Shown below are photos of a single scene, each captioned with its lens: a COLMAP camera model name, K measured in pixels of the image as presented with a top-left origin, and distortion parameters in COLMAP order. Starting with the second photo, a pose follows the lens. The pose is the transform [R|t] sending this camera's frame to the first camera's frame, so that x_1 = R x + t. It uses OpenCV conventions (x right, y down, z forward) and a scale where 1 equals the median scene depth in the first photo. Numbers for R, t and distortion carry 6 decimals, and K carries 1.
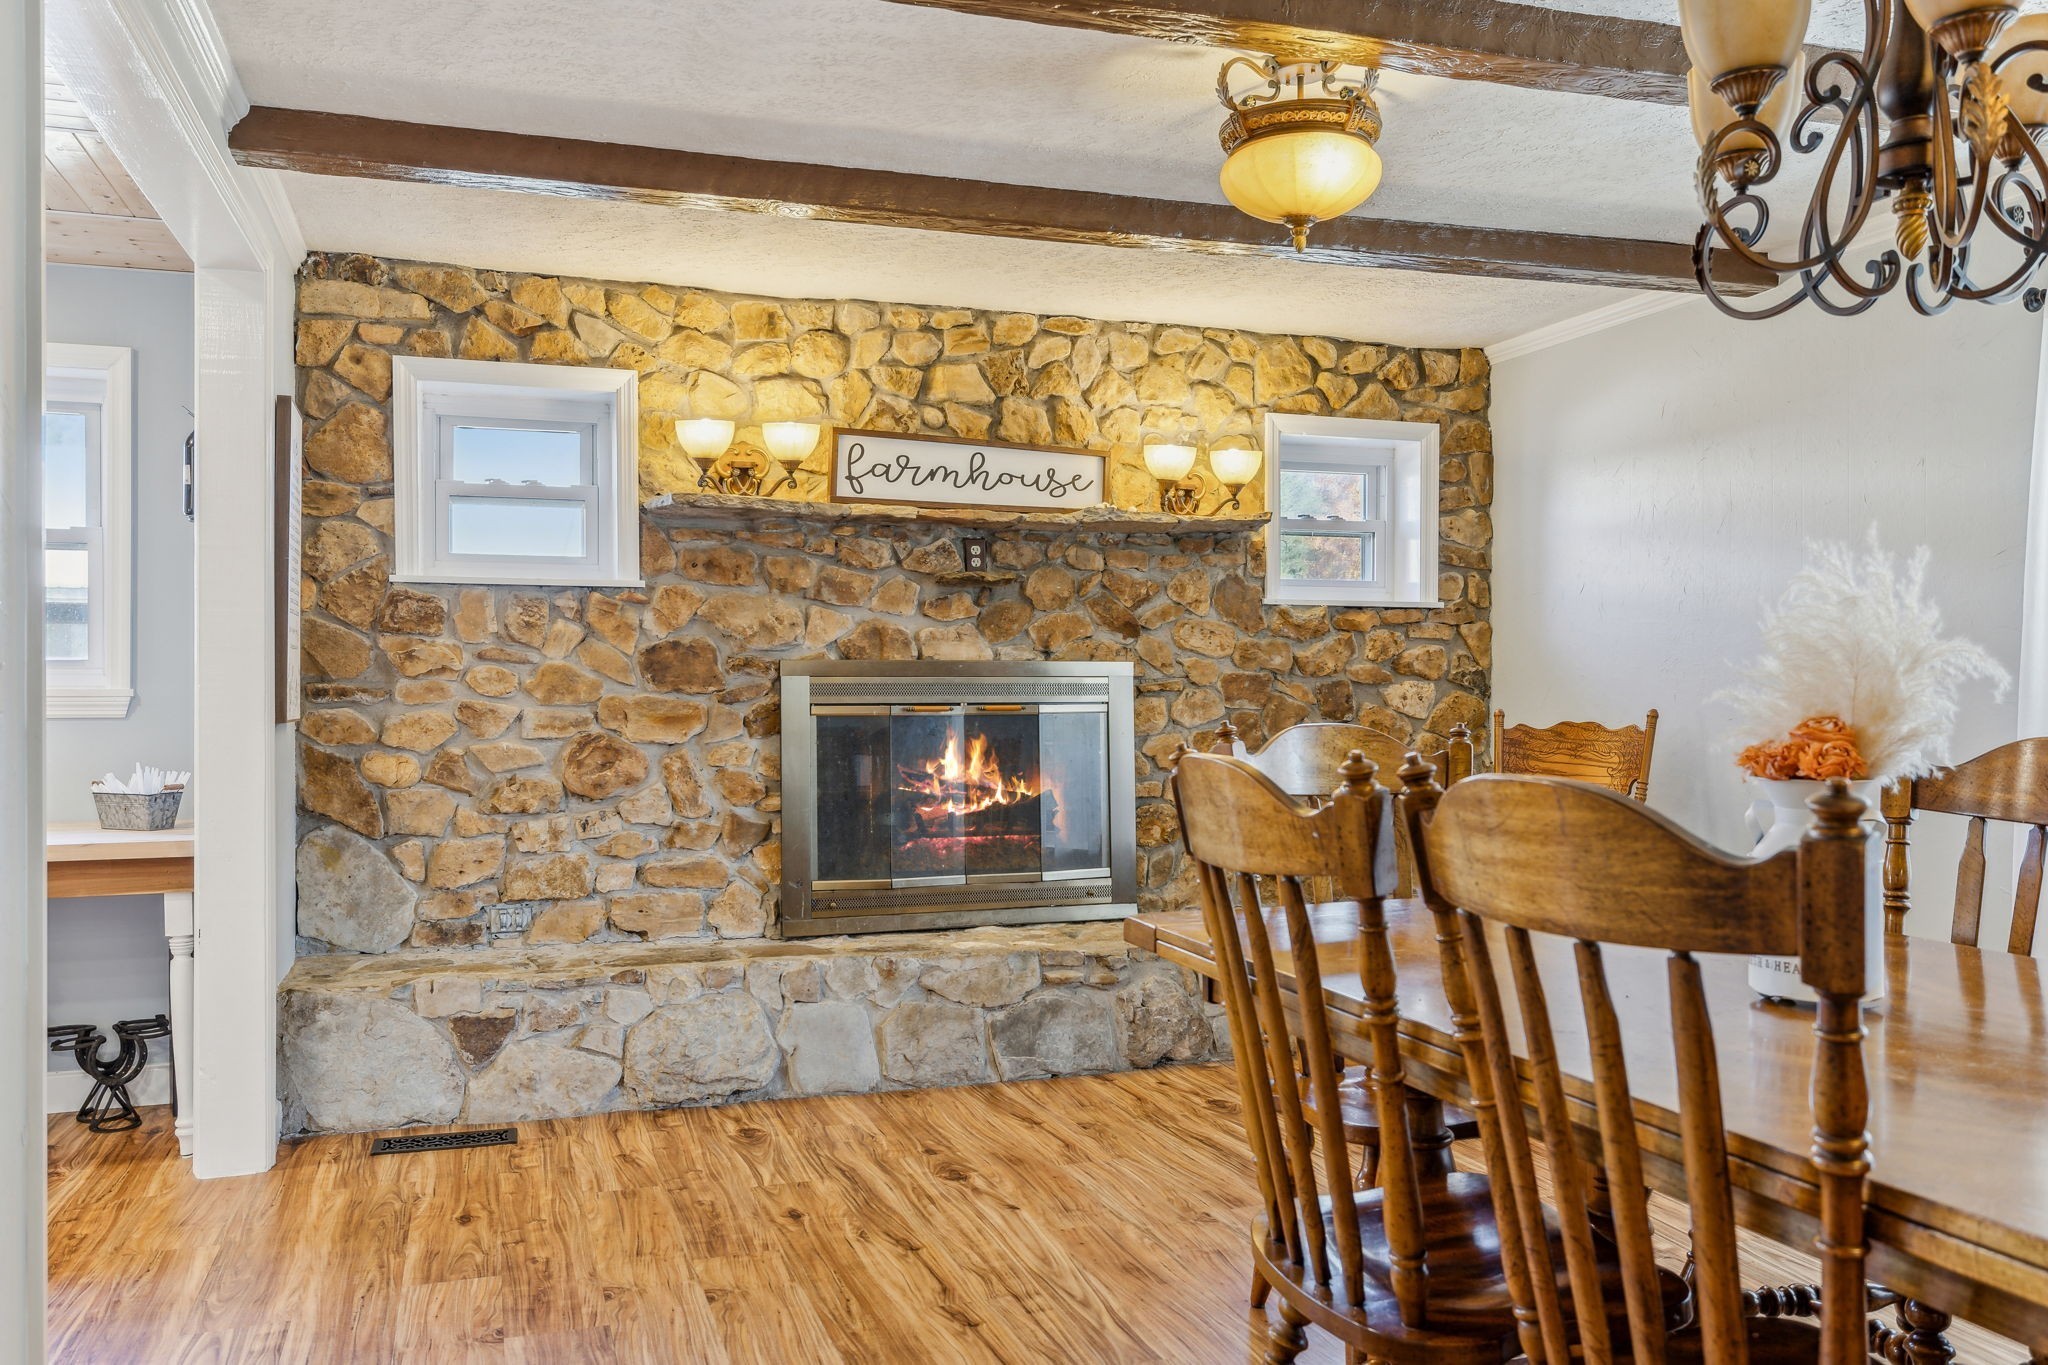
lens RADIAL K [[1500.6, 0, 1023.0], [0, 1500.6, 688.6], [0, 0, 1]] dist [-0.001516, -0.001765]
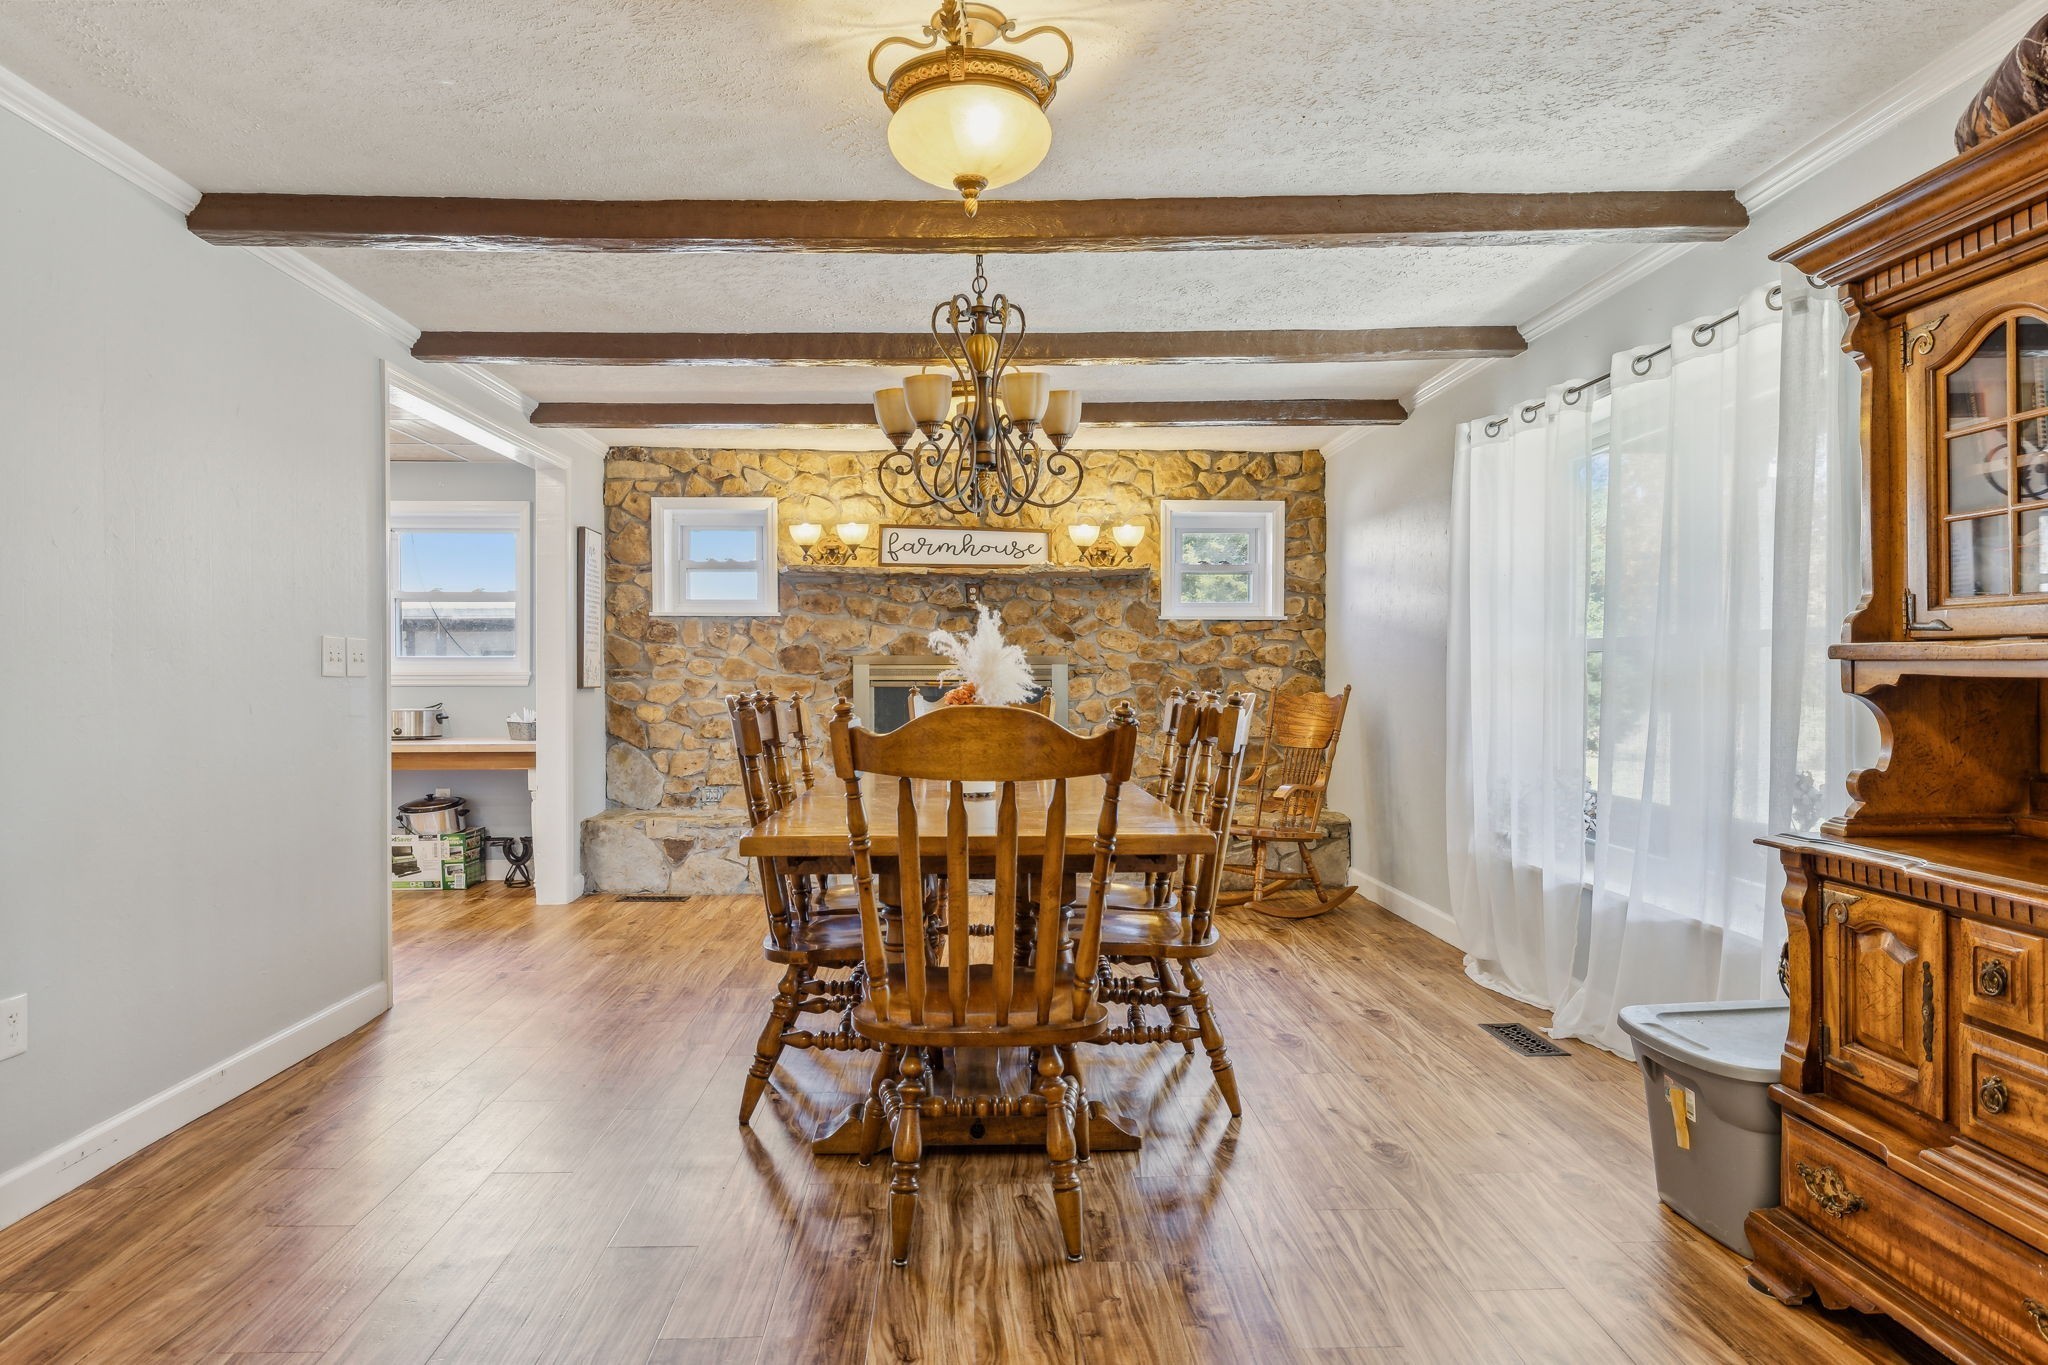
lens RADIAL K [[1245.9, 0, 1030.4], [0, 1245.9, 679.6], [0, 0, 1]] dist [0.001722, 0.001001]
pose [[0.958569, 0.002385, -0.284849, 0.448365], [-0.000933, 0.999986, 0.005233, 0.001505], [0.284858, -0.004750, 0.958558, -0.349522]]
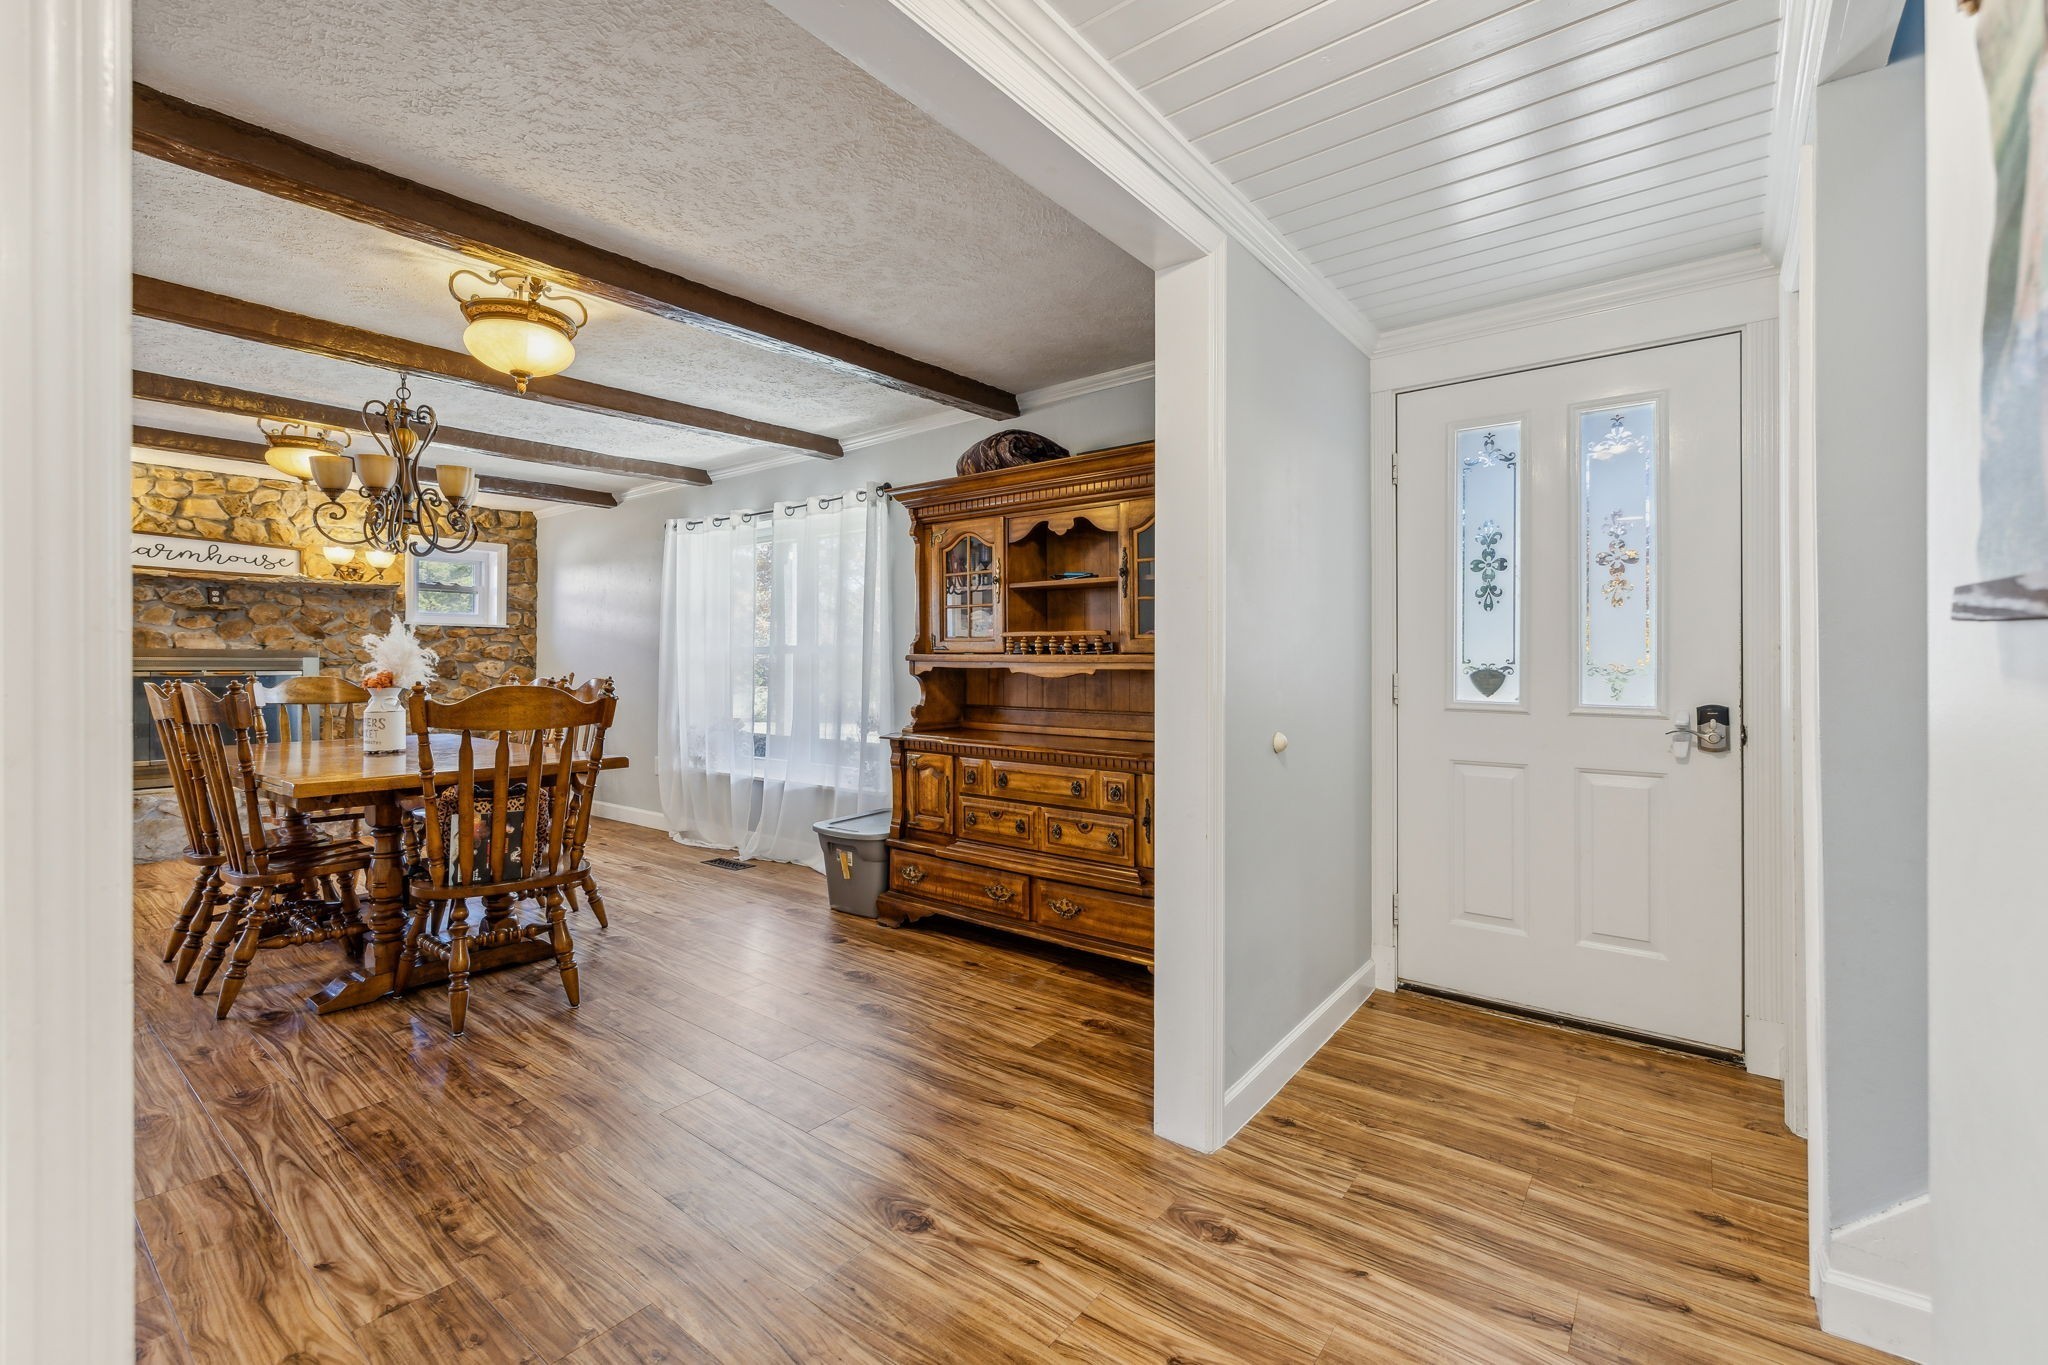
lens RADIAL K [[878.9, 0, 1010.1], [0, 878.9, 658.2], [0, 0, 1]] dist [0.004705, -0.000044]
pose [[0.840305, 0.007319, 0.542065, 0.226625], [-0.002992, 0.999956, -0.008864, 0.000507], [-0.542106, 0.005827, 0.840290, -0.563300]]
